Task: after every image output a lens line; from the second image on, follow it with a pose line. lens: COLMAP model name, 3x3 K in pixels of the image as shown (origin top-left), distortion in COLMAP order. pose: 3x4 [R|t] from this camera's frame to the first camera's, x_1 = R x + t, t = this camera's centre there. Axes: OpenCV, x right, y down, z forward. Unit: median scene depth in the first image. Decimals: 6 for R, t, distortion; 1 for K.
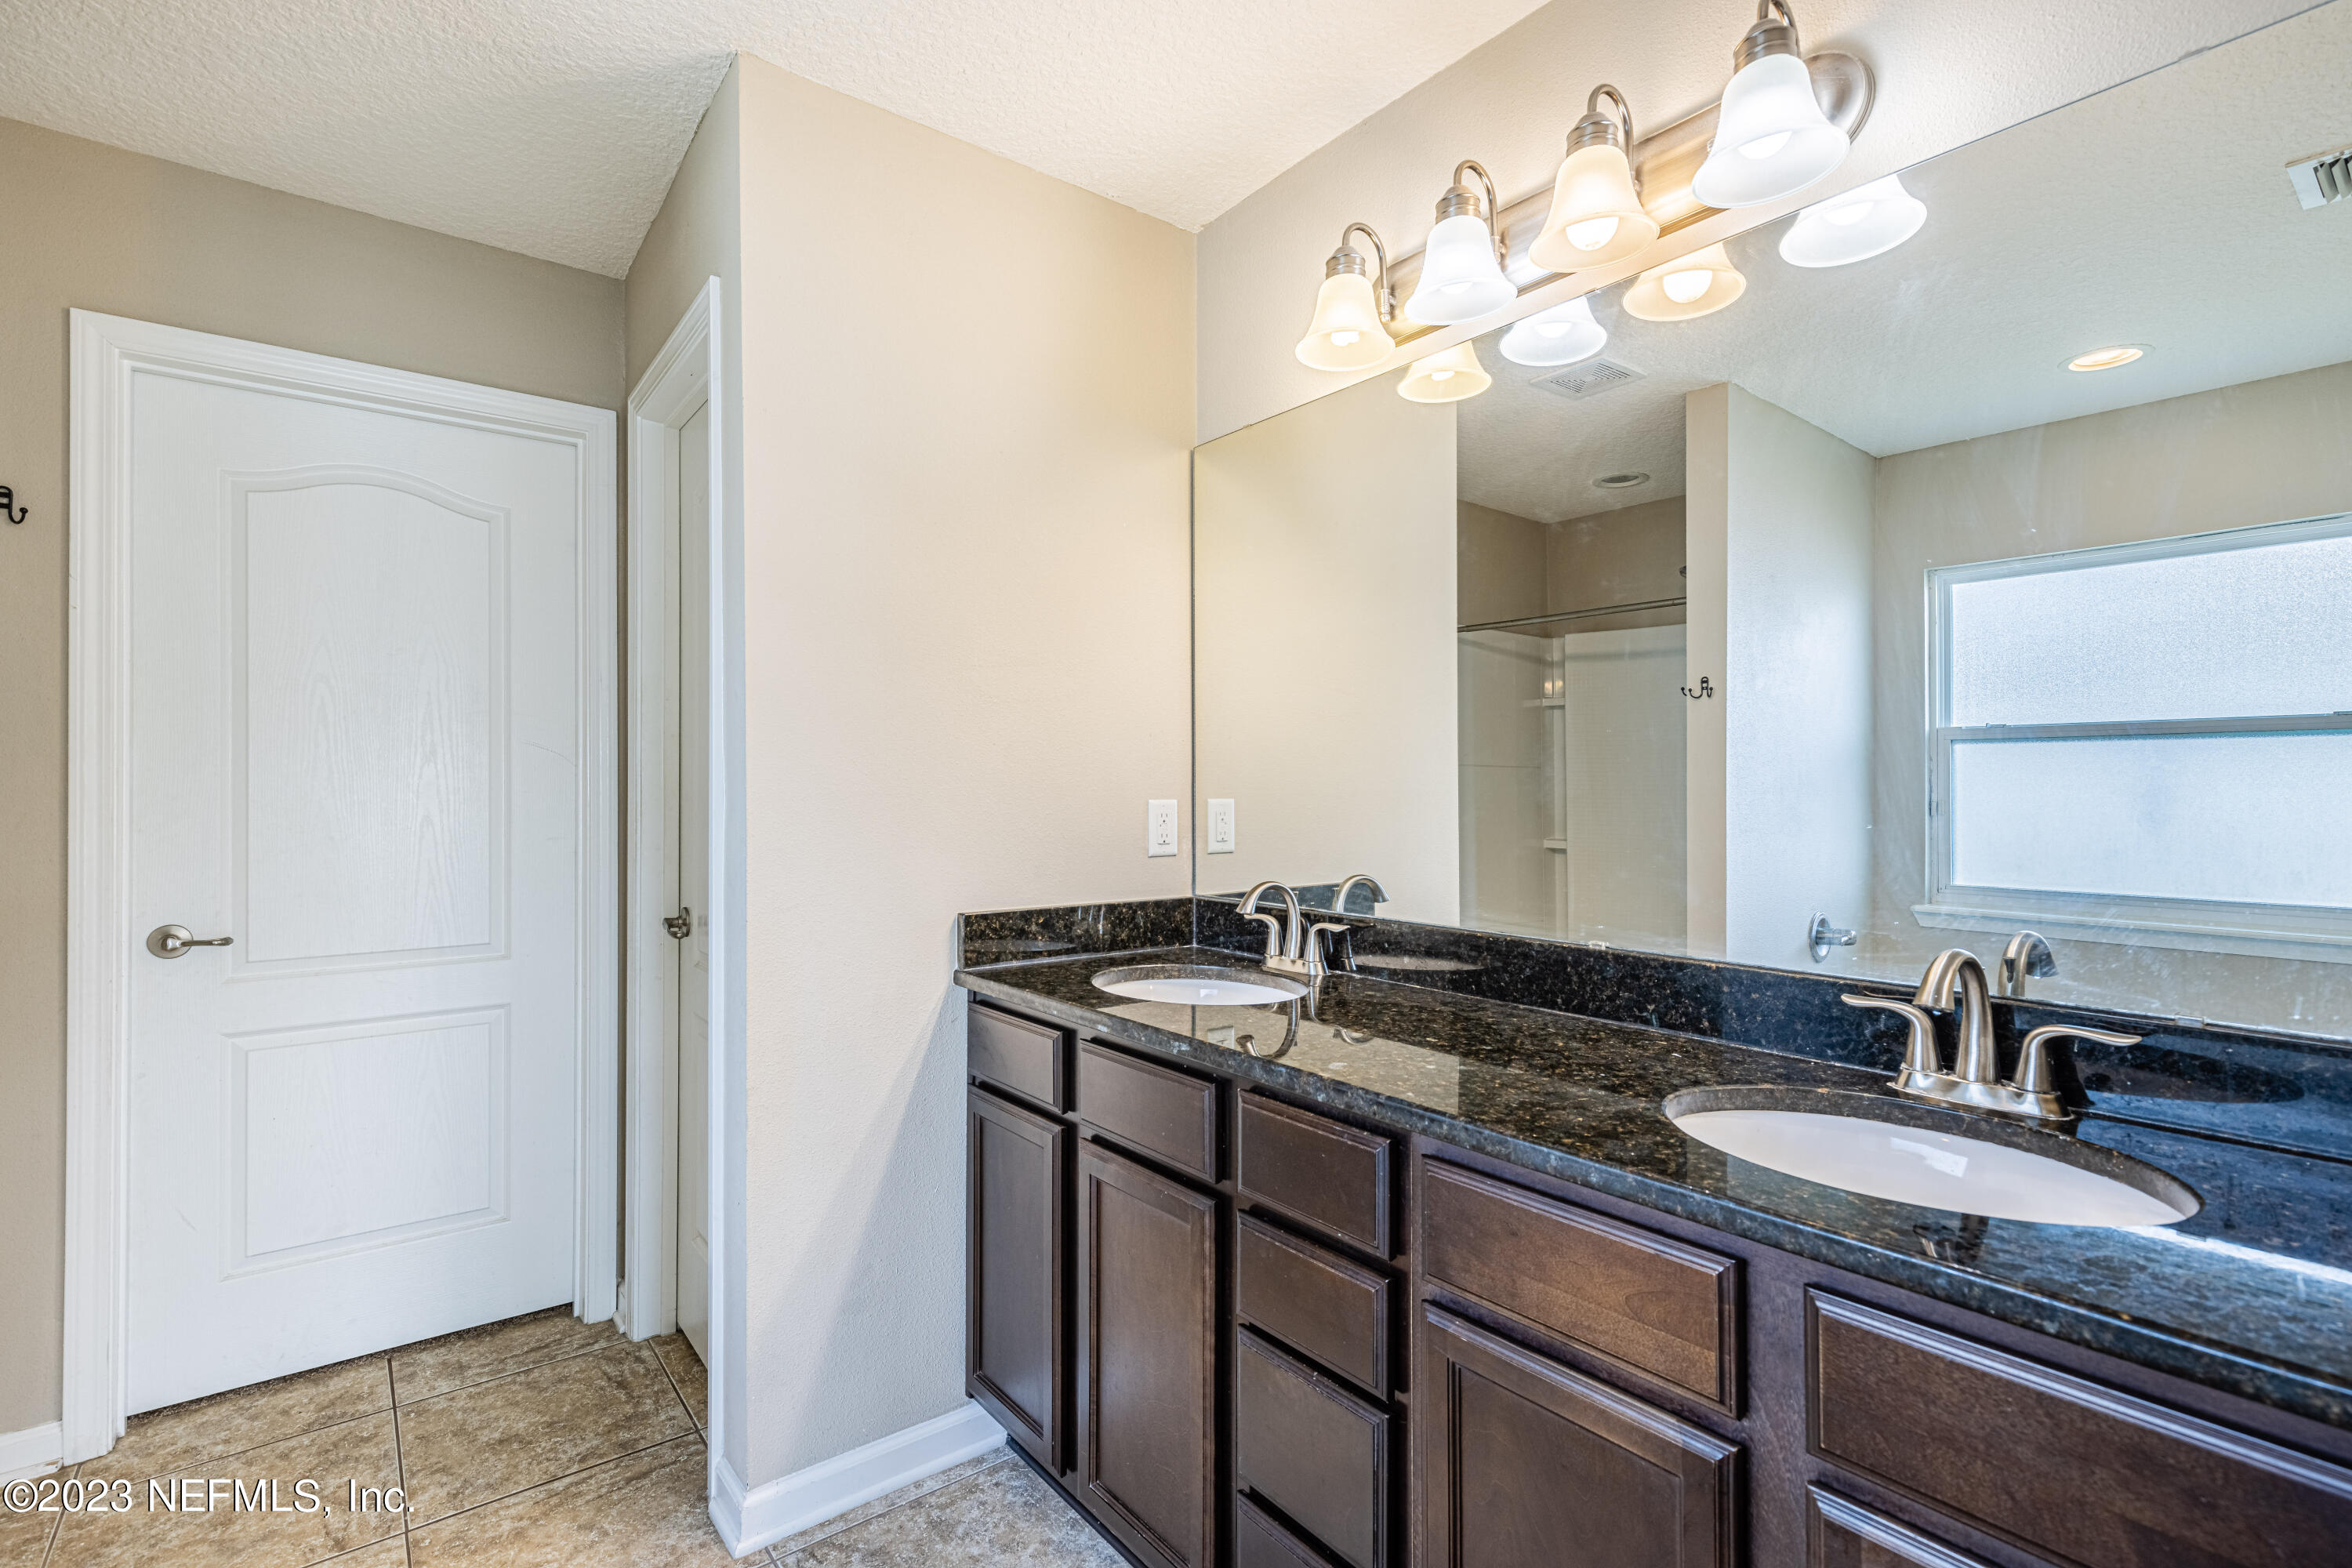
lens RADIAL K [[1063.4, 0, 1176.6], [0, 1063.4, 783.8], [0, 0, 1]] dist [0.017938, 0.000154]
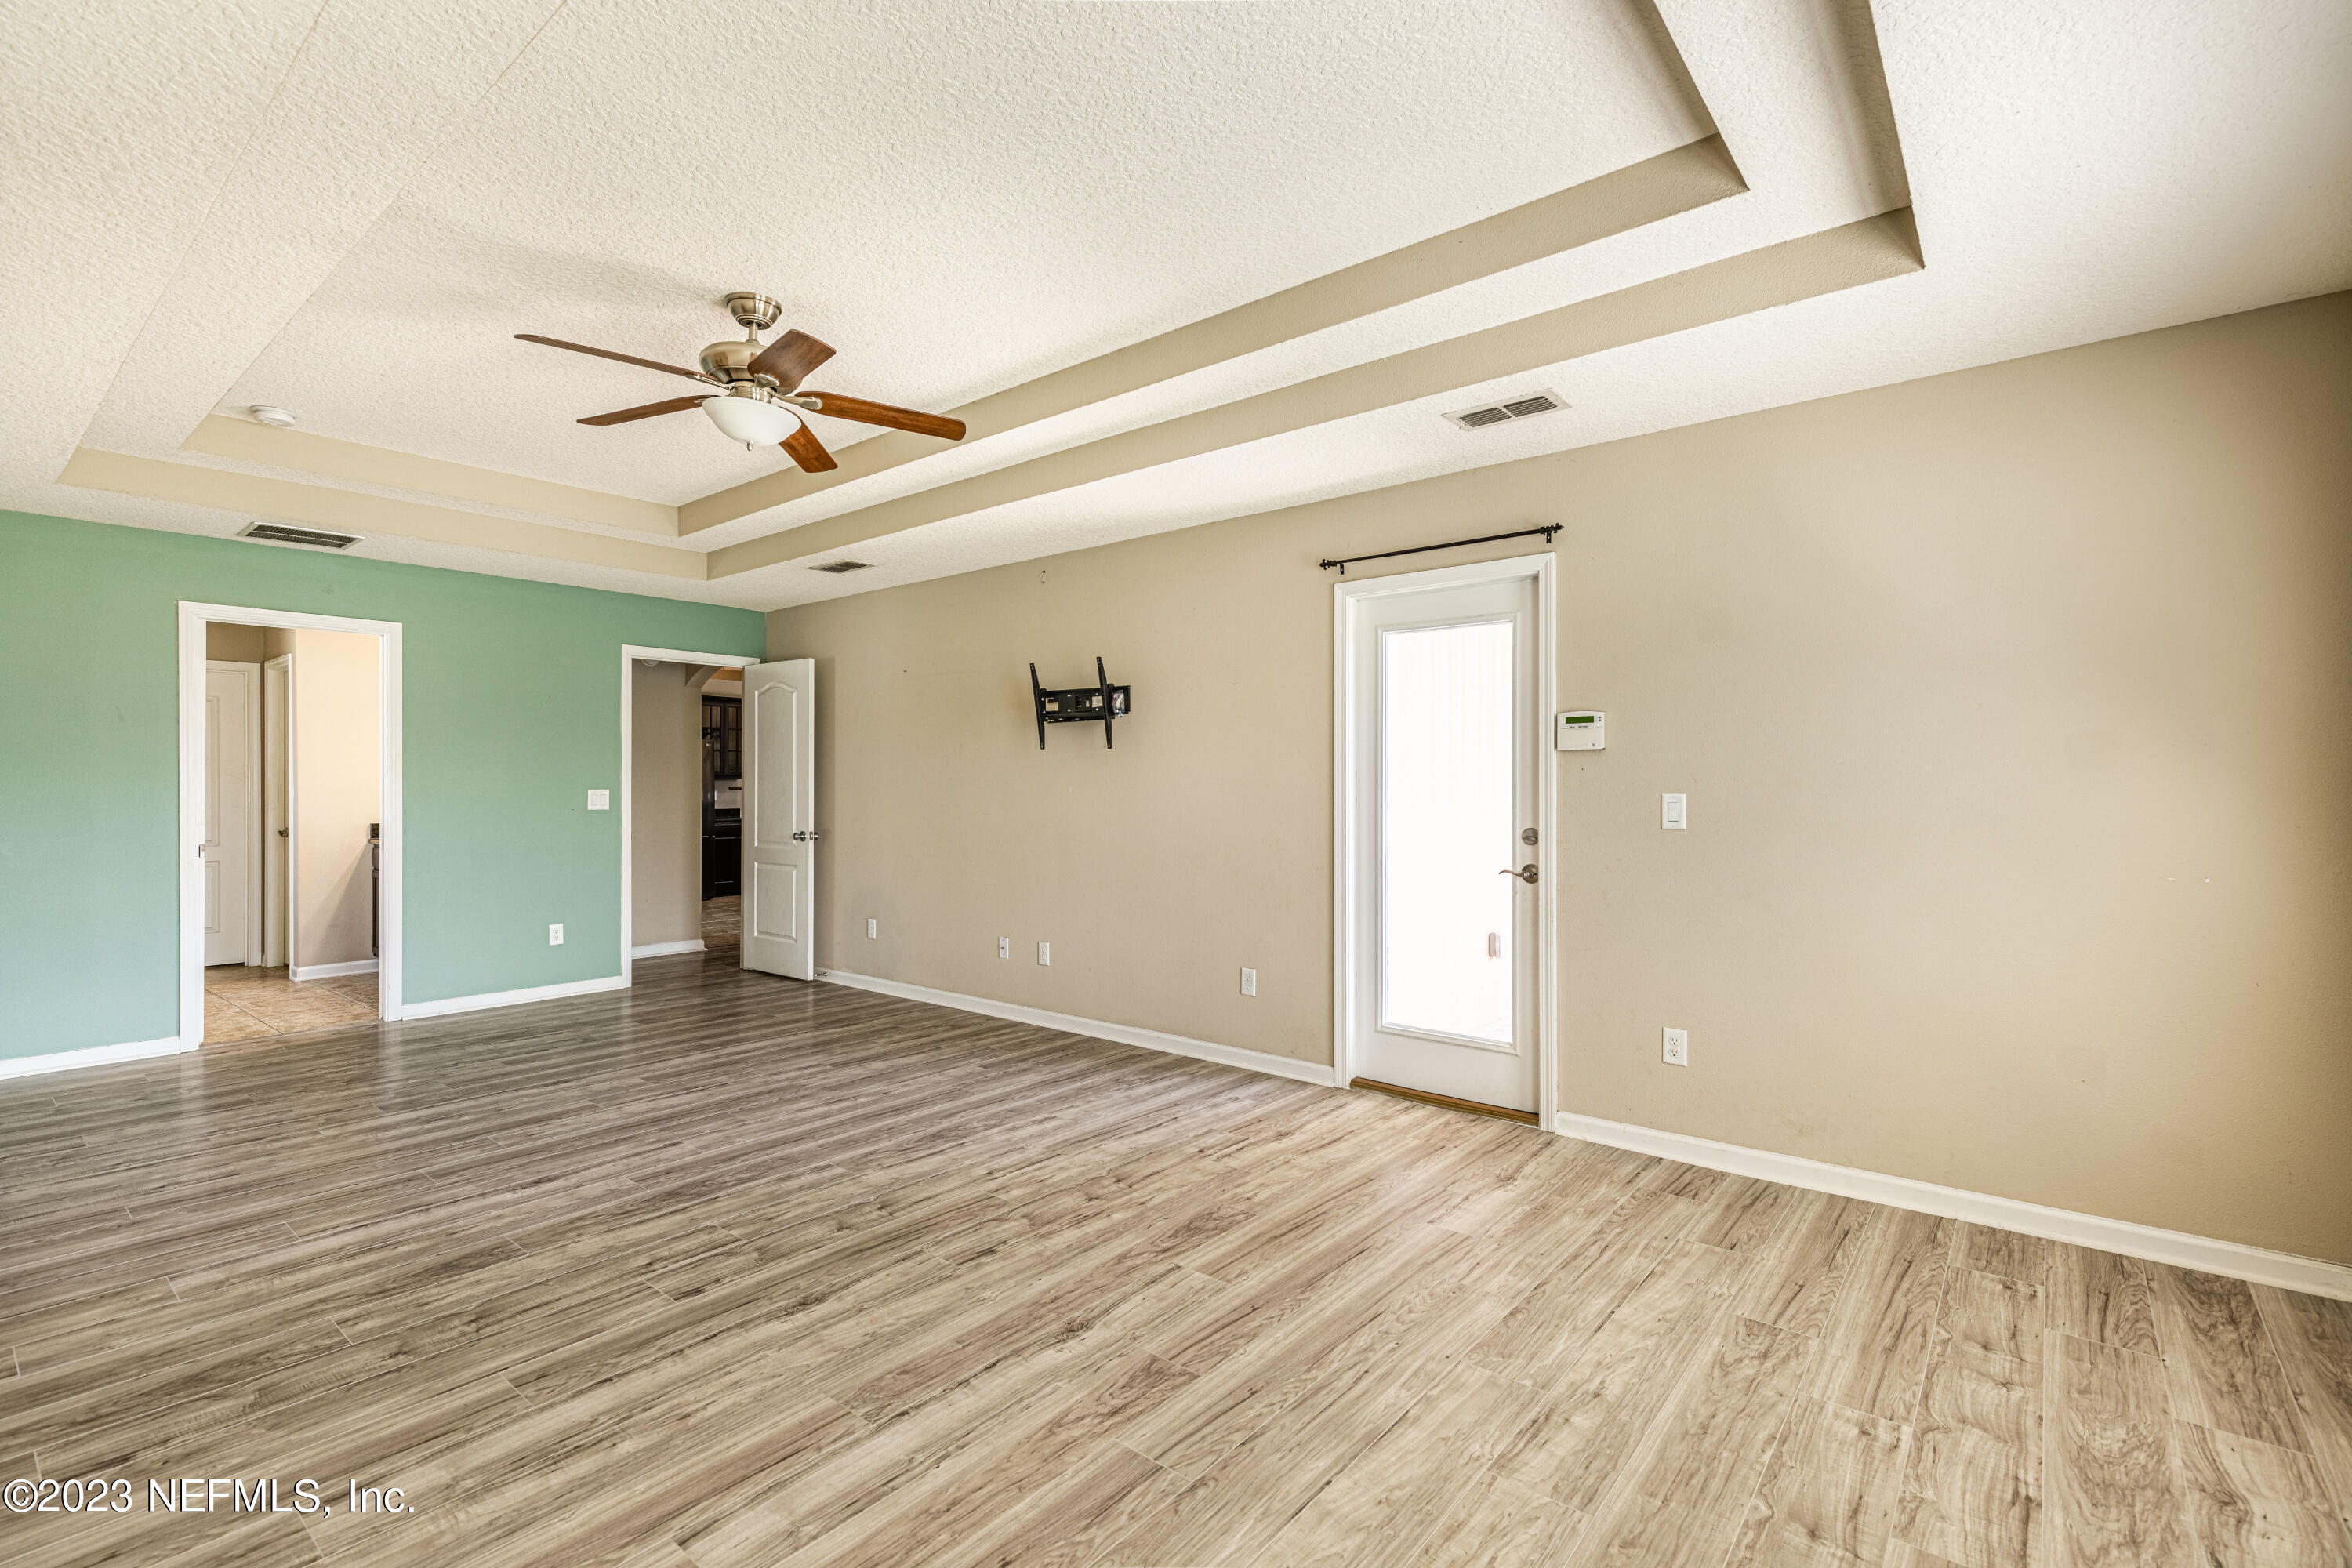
lens RADIAL K [[1063.4, 0, 1173.7], [0, 1063.4, 787.3], [0, 0, 1]] dist [0.017938, 0.000154]
pose [[0.978447, -0.002387, 0.206487, 1.597564], [0.001076, 0.999979, 0.006458, -0.033678], [-0.206498, -0.006096, 0.978428, -2.927329]]
